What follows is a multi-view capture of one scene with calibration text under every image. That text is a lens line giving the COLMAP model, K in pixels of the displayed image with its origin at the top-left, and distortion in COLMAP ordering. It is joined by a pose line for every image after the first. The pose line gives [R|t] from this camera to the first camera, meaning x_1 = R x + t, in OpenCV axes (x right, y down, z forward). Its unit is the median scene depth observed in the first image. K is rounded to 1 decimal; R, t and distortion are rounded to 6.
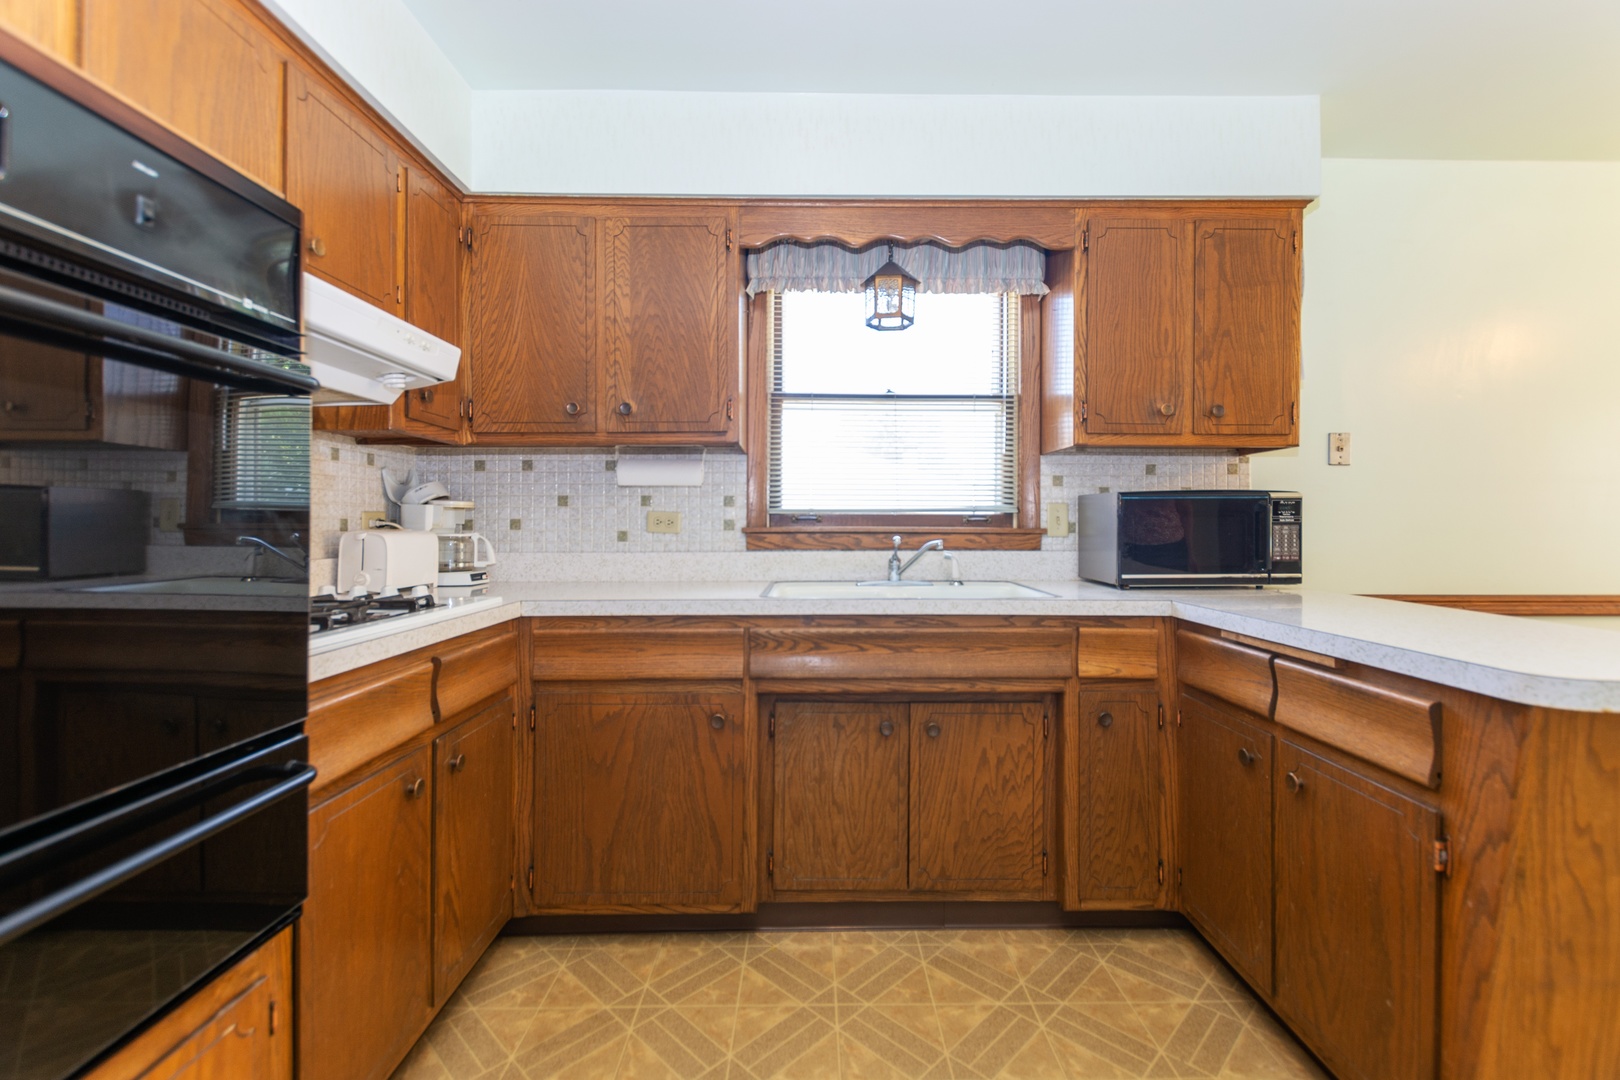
lens RADIAL K [[703.8, 0, 813.0], [0, 703.8, 524.7], [0, 0, 1]] dist [0.002362, 0.000008]
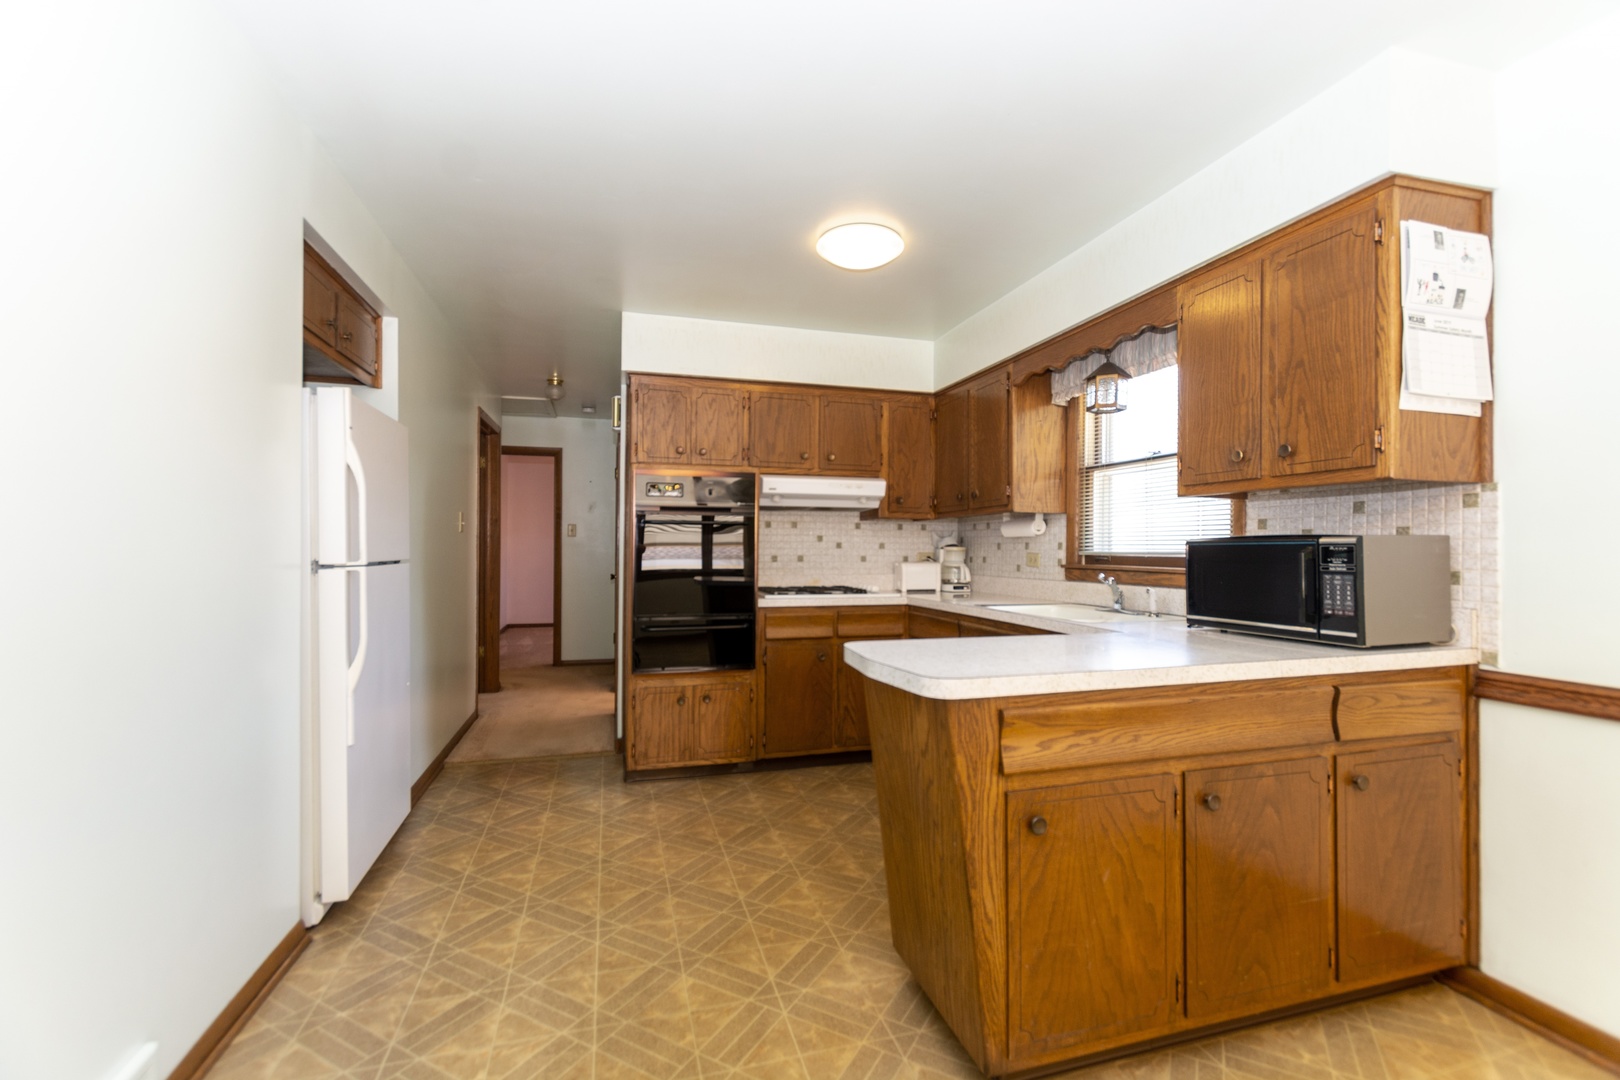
lens RADIAL K [[703.8, 0, 813.1], [0, 703.8, 545.3], [0, 0, 1]] dist [0.002362, 0.000008]
pose [[0.269093, -0.004623, -0.963103, 1.299869], [-0.004989, 0.999968, -0.006194, -0.026341], [0.963101, 0.006472, 0.269061, 0.142606]]
